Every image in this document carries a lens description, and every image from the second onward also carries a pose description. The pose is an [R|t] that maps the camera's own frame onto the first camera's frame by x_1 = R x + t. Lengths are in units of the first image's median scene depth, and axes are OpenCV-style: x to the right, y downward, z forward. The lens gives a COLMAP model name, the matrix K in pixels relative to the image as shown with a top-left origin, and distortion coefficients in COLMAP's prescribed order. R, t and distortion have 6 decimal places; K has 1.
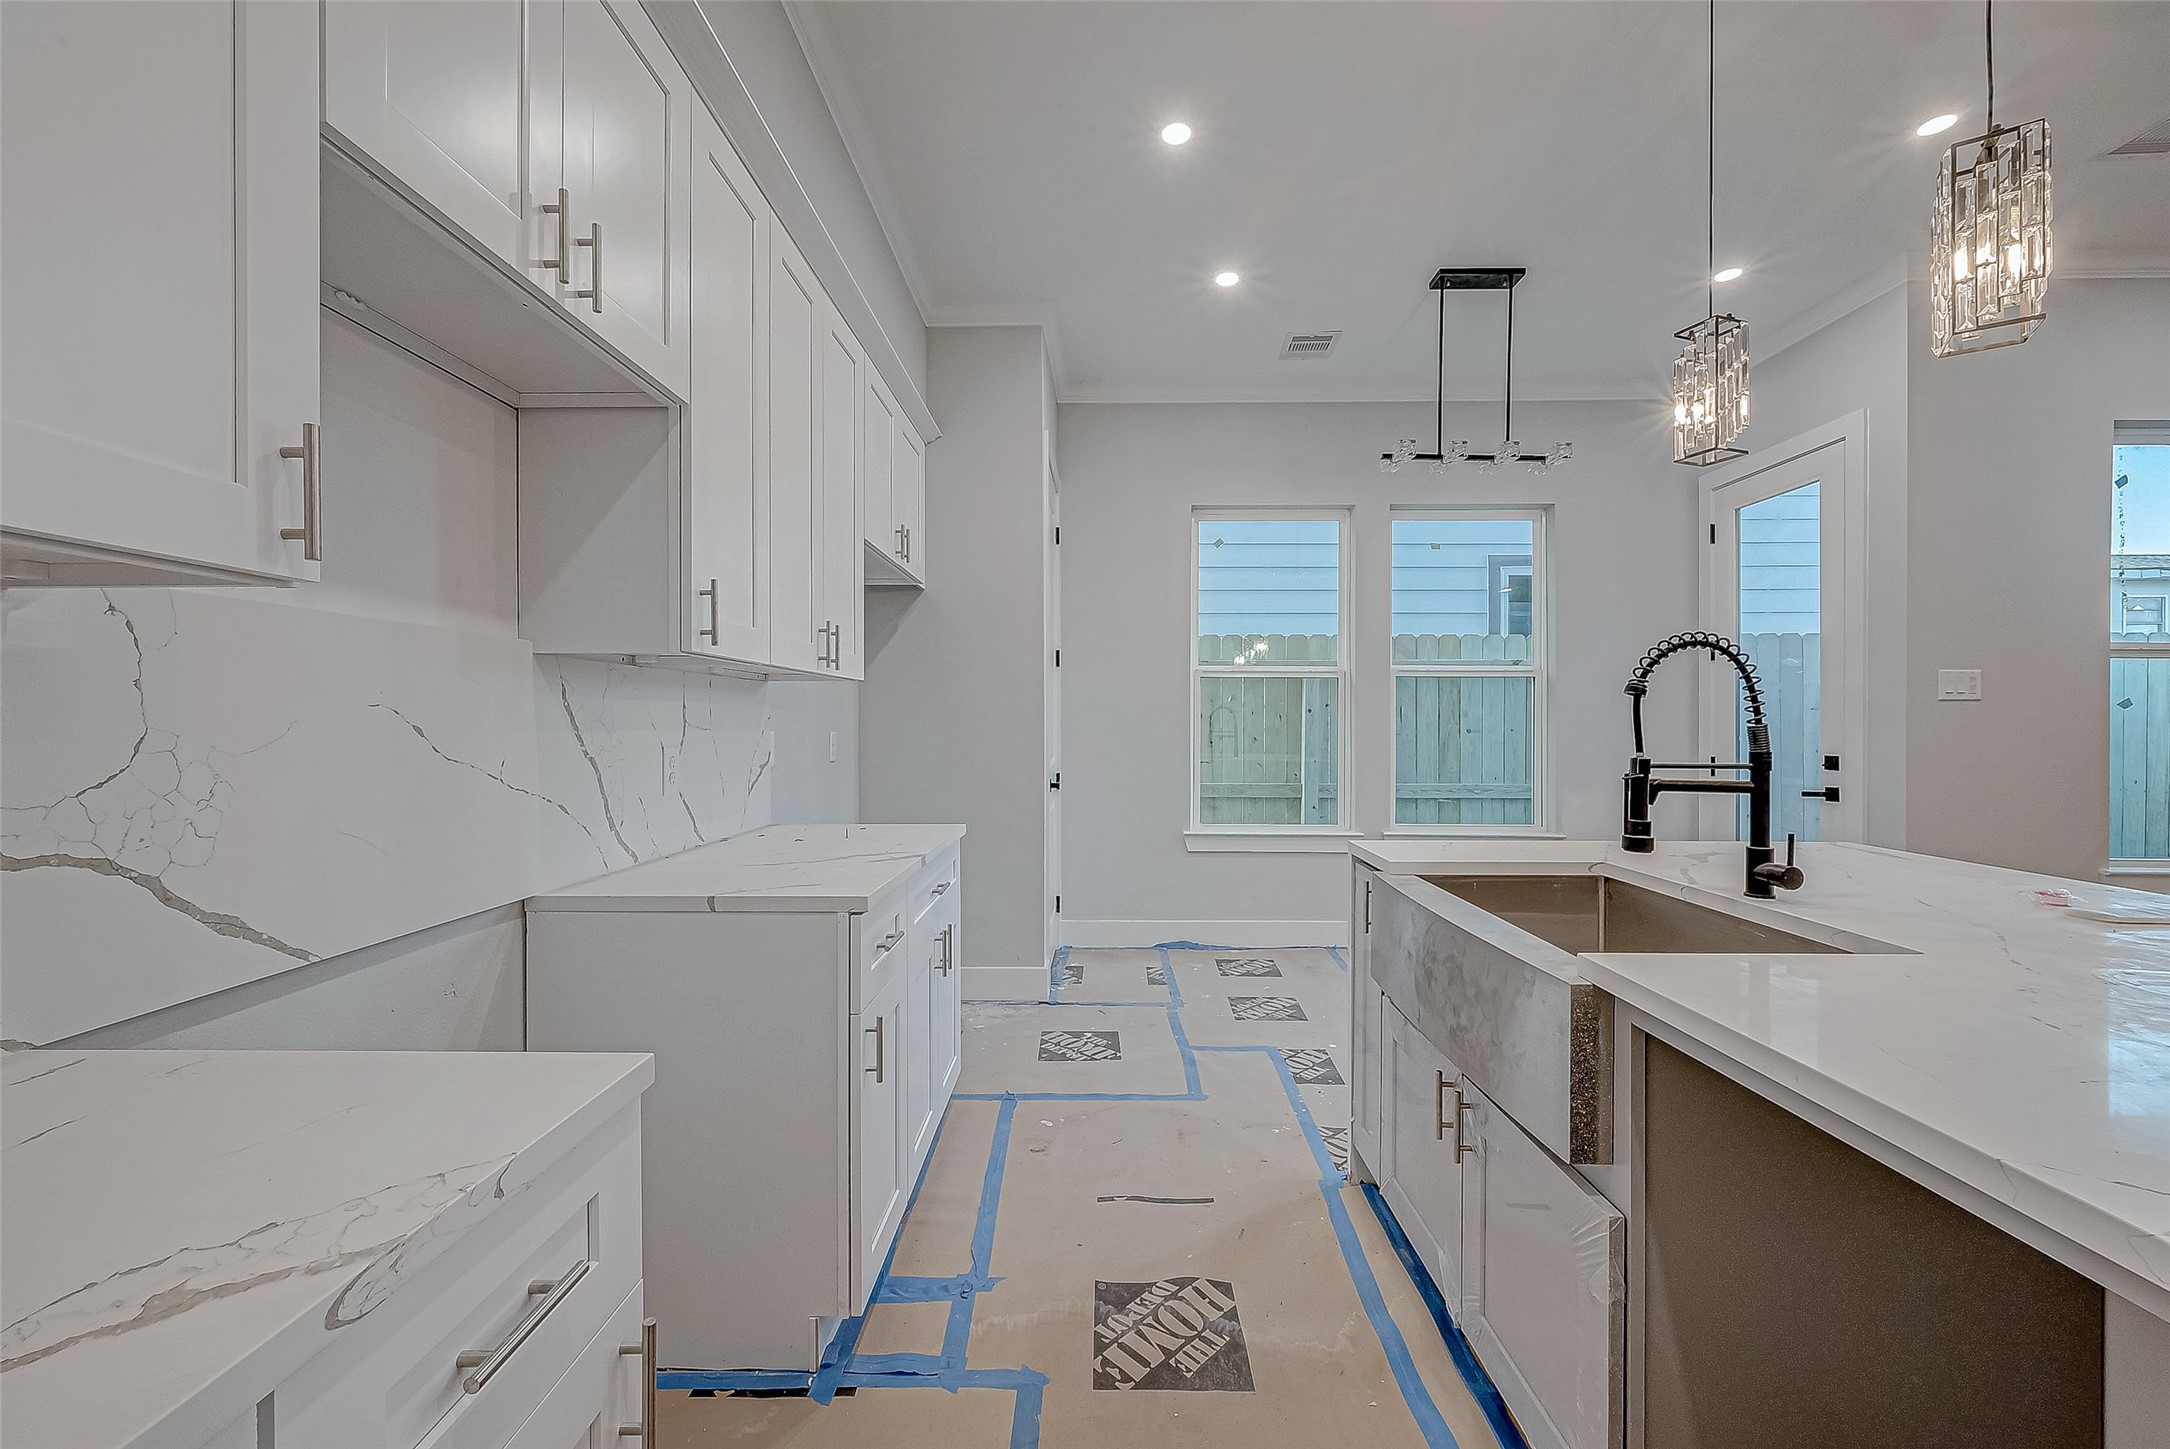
lens RADIAL K [[864.1, 0, 1085.9], [0, 864.1, 724.1], [0, 0, 1]] dist [-0.000525, 0.000164]
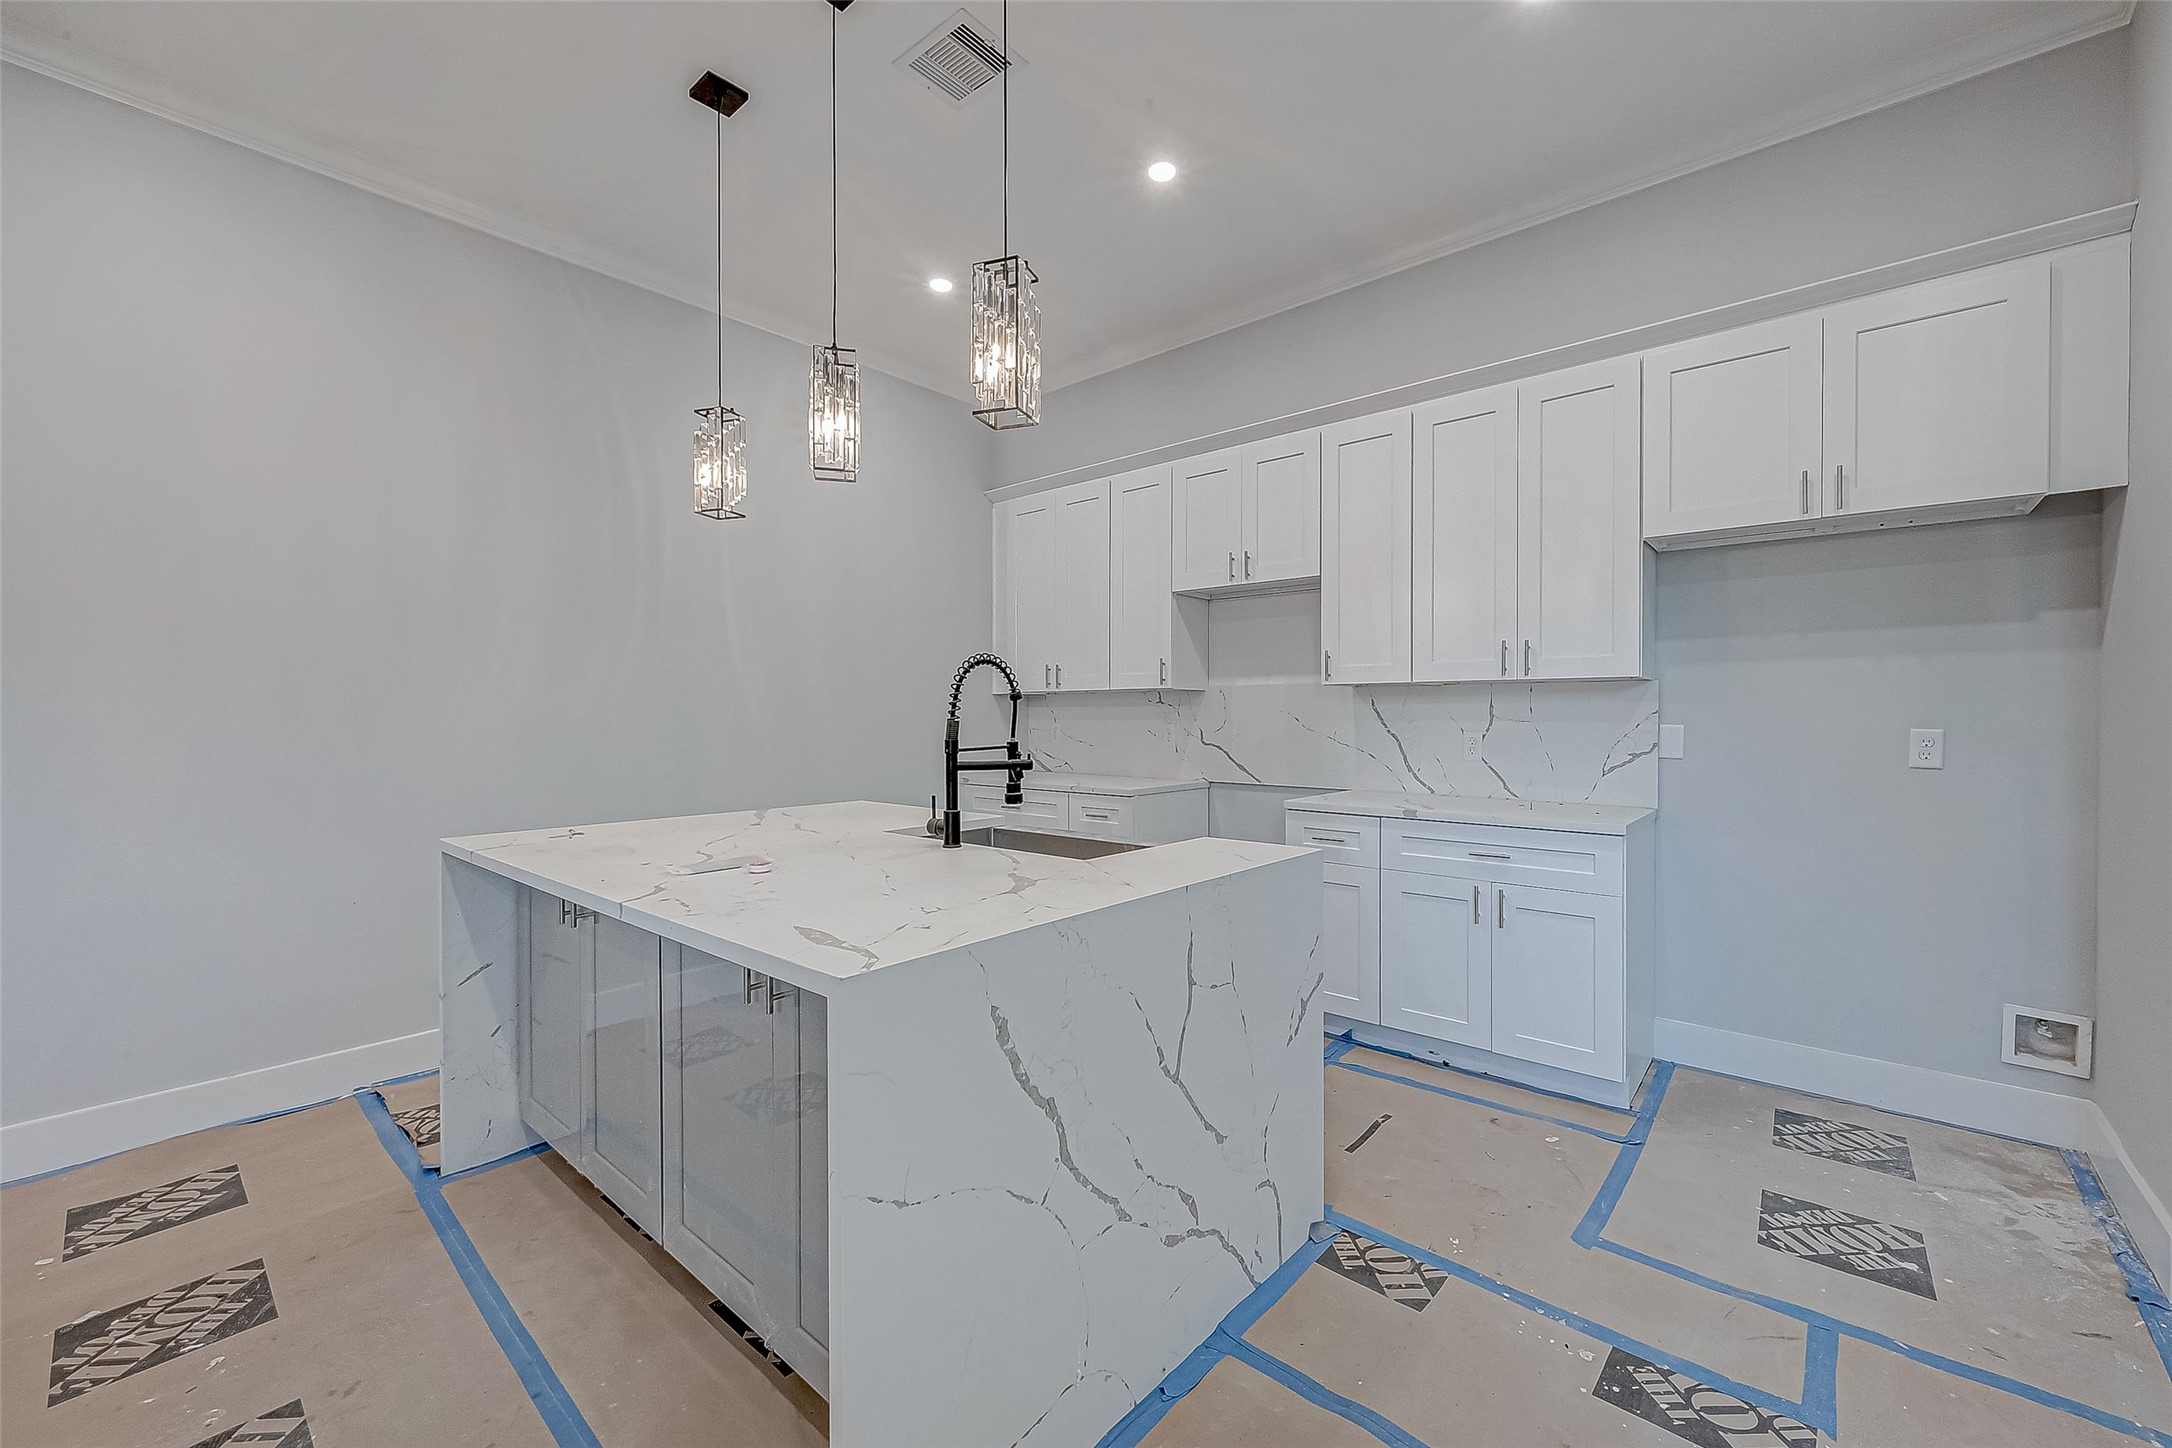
lens RADIAL K [[864.9, 0, 1101.7], [0, 864.9, 722.6], [0, 0, 1]] dist [-0.000525, 0.000164]
pose [[-0.634797, 0.006486, -0.772652, 0.907054], [-0.001324, 0.999954, 0.009481, -0.003895], [0.772678, 0.007041, -0.634759, 1.104134]]
